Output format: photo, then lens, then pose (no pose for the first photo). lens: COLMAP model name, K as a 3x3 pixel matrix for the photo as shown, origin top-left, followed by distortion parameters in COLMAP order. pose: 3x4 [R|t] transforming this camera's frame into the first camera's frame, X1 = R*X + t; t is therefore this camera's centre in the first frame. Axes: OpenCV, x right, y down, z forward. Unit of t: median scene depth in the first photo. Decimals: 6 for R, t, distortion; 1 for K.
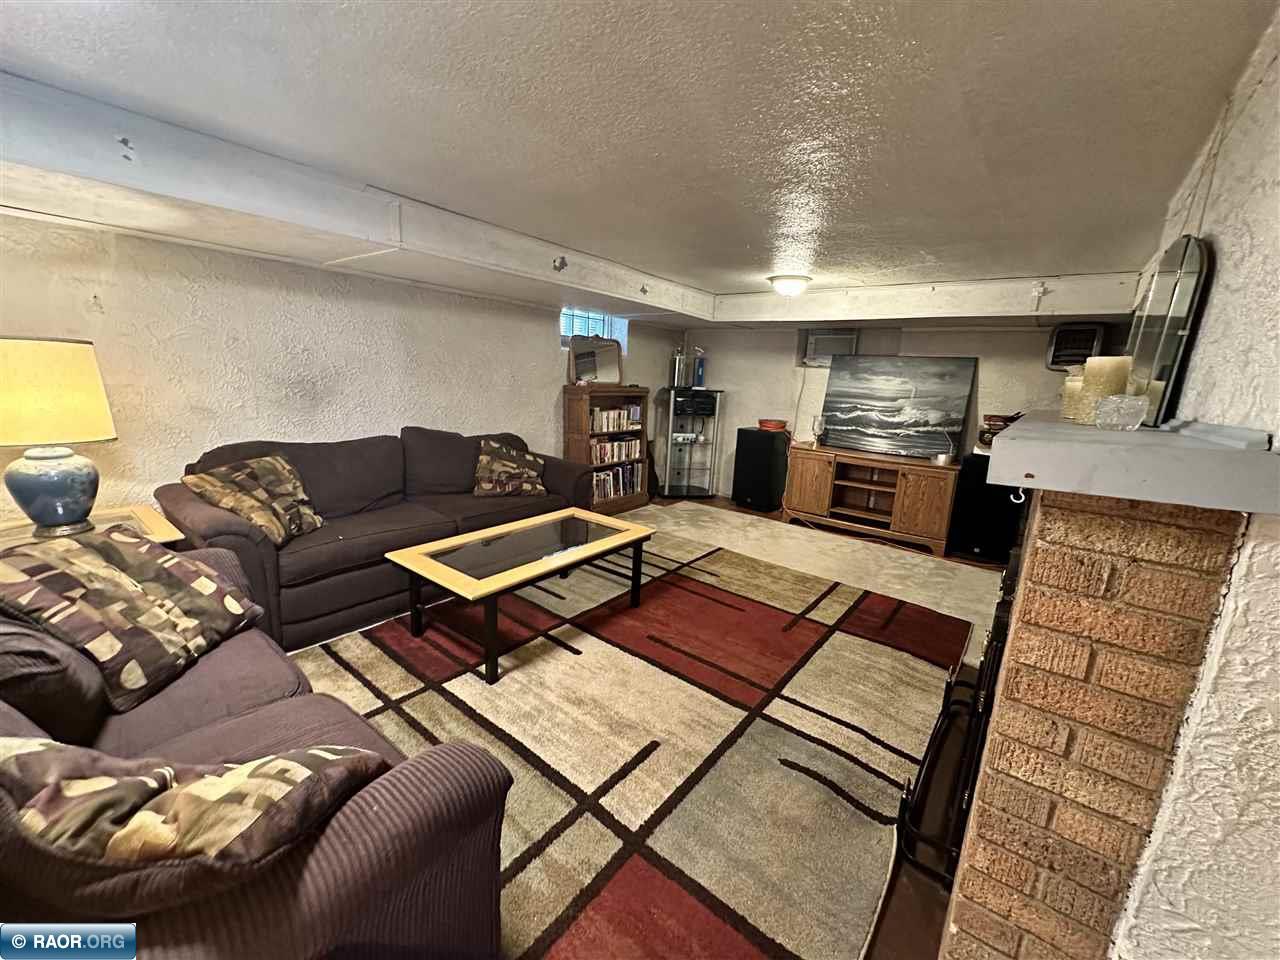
lens RADIAL K [[508.2, 0, 640.4], [0, 508.2, 482.2], [0, 0, 1]] dist [-0.001360, -0.000196]
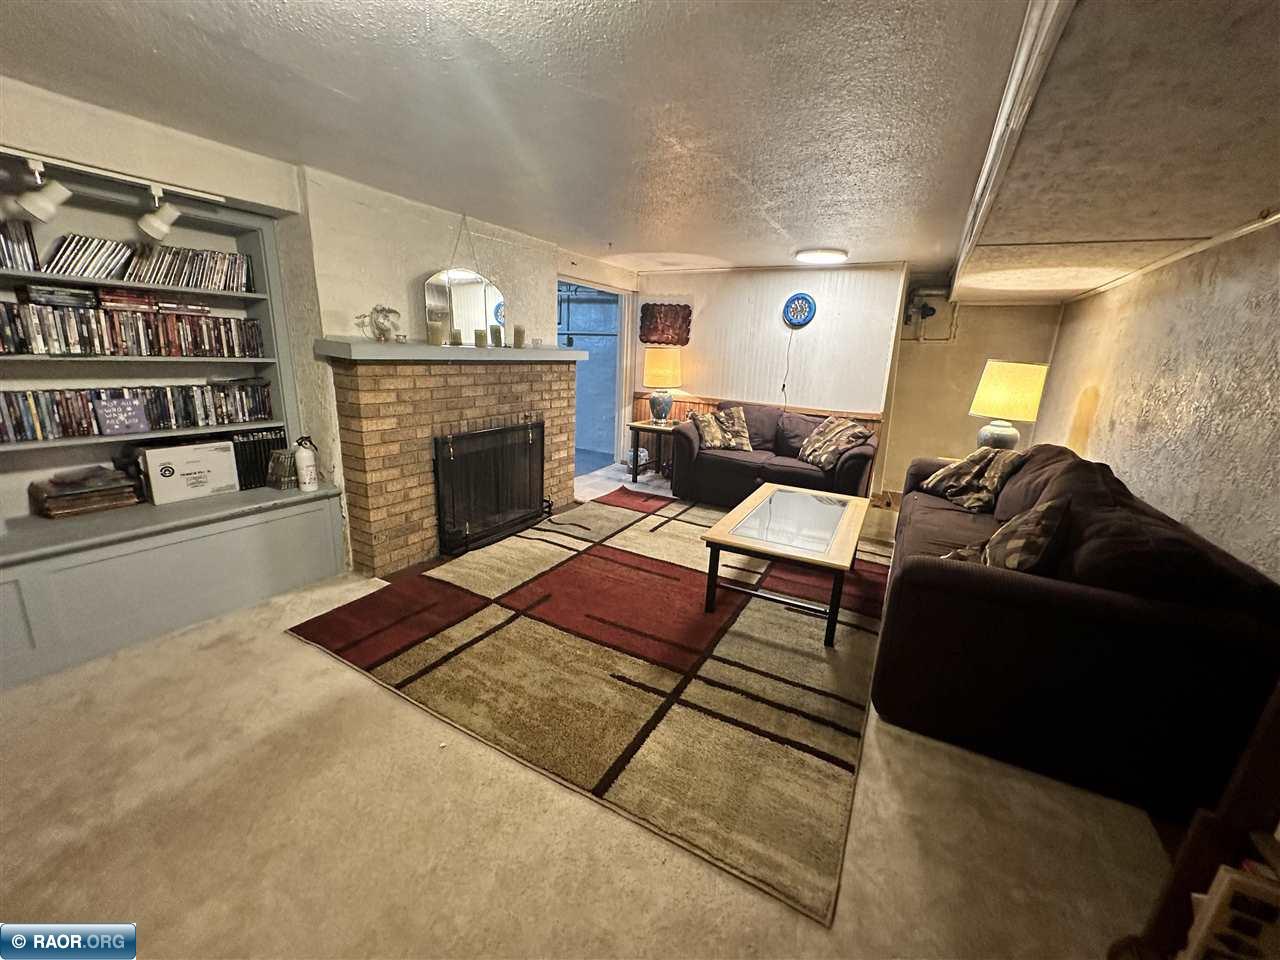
lens RADIAL K [[508.2, 0, 640.4], [0, 508.2, 482.2], [0, 0, 1]] dist [-0.001360, -0.000196]
pose [[-0.981301, -0.048501, -0.186266, 0.382600], [-0.126268, 0.892608, 0.432789, -0.436433], [0.145272, 0.448216, -0.882042, 2.245867]]
